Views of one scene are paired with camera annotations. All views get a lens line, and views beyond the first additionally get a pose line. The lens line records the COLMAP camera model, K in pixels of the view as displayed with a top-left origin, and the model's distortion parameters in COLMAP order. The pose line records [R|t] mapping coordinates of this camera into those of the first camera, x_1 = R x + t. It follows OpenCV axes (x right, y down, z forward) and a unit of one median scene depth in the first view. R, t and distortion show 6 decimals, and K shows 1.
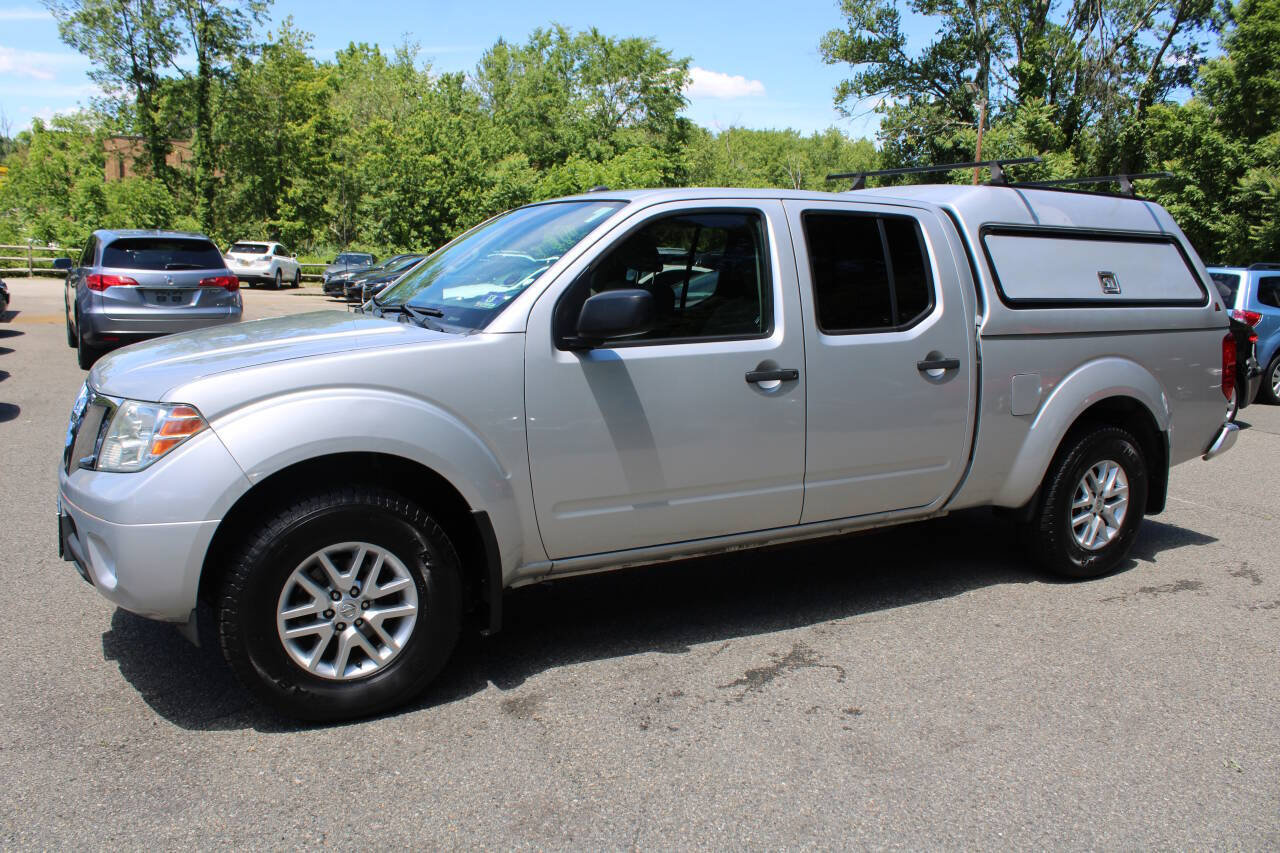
lens RADIAL K [[1057.7, 0, 619.4], [0, 1057.7, 424.3], [0, 0, 1]] dist [-0.169174, 0.154003]
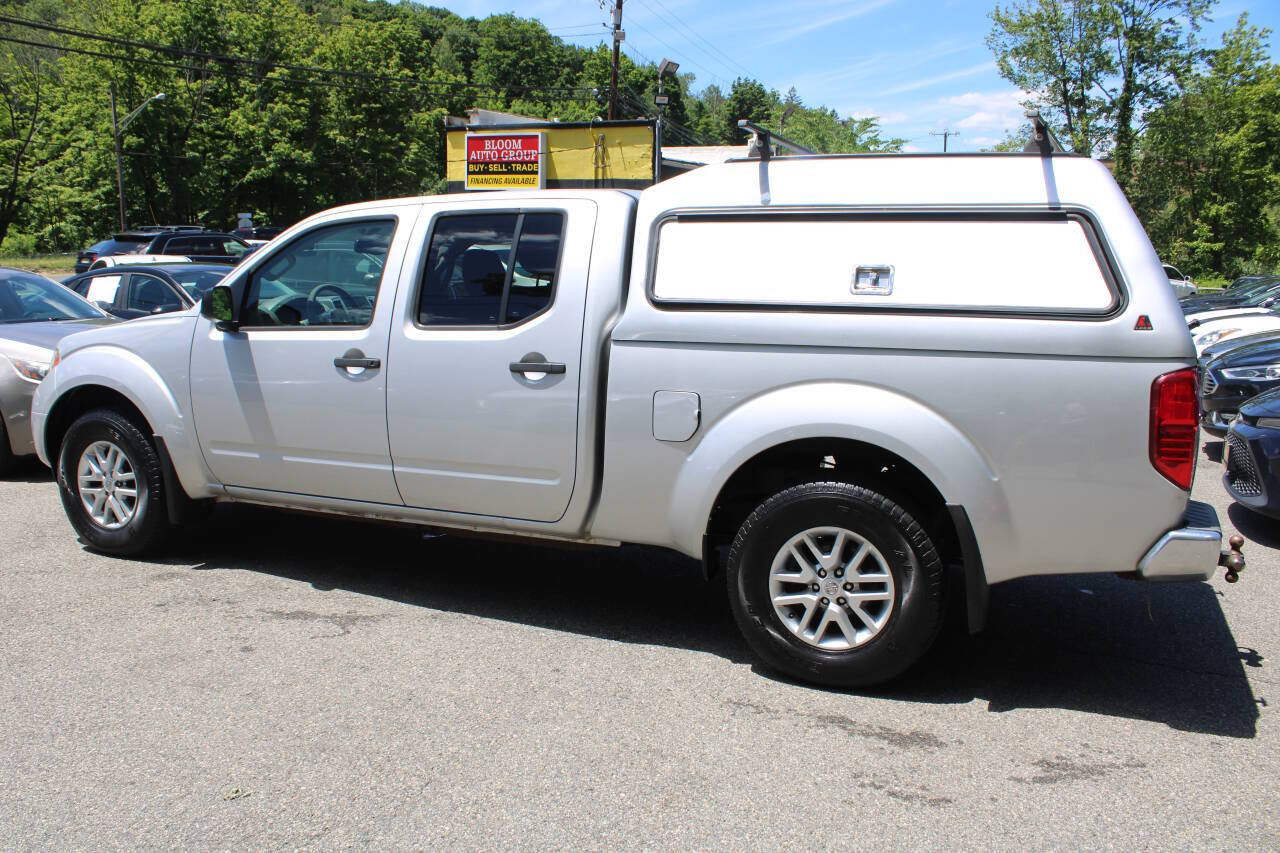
lens RADIAL K [[1057.7, 0, 619.4], [0, 1057.7, 424.3], [0, 0, 1]] dist [-0.169174, 0.154003]
pose [[0.597532, 0.104055, -0.795065, 0.996598], [-0.121416, 0.991852, 0.038559, -0.048011], [0.792599, 0.073494, 0.605298, 0.451402]]
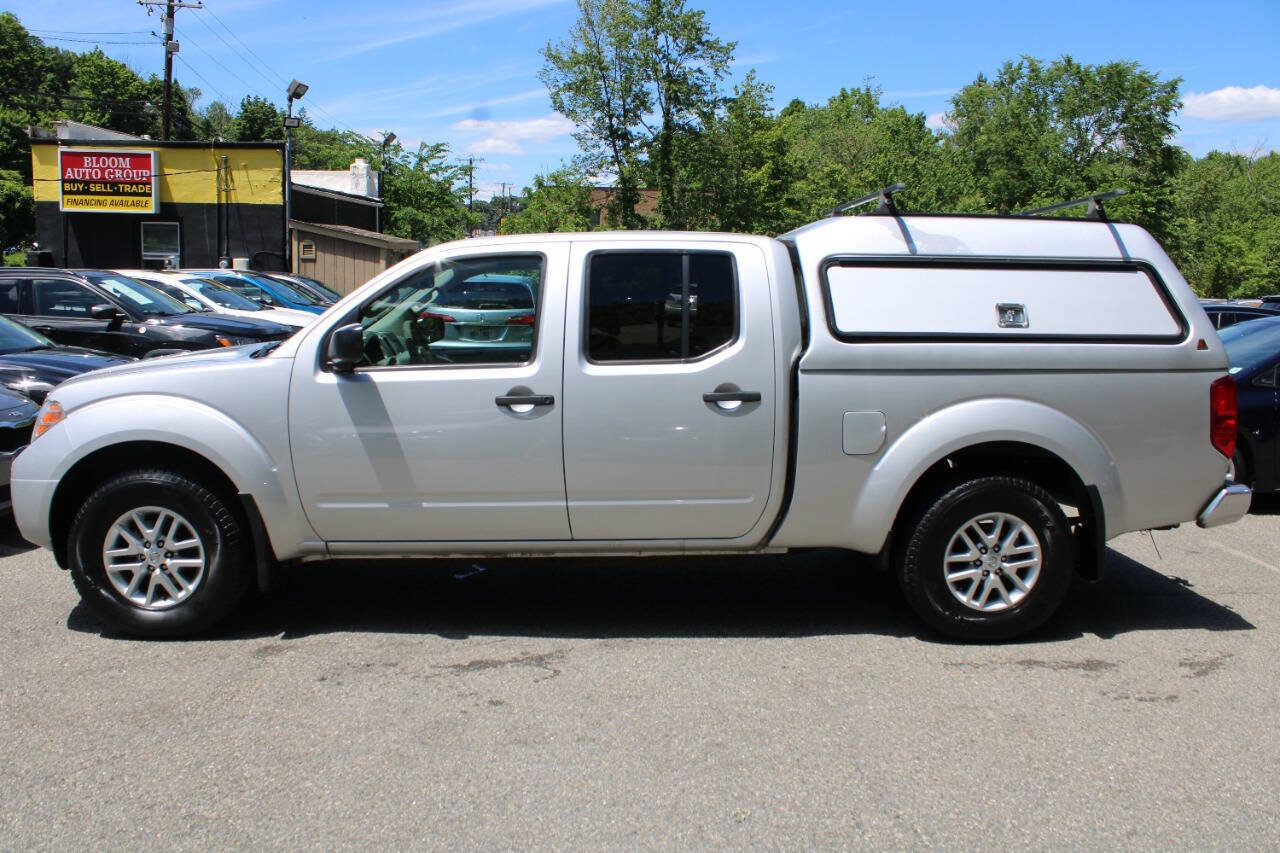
lens RADIAL K [[1064.3, 0, 624.9], [0, 1064.3, 425.0], [0, 0, 1]] dist [-0.169154, 0.157496]
pose [[0.891670, 0.042030, -0.450730, 0.615585], [-0.060107, 0.997857, -0.025858, 0.001989], [0.448677, 0.050149, 0.892286, 0.036159]]
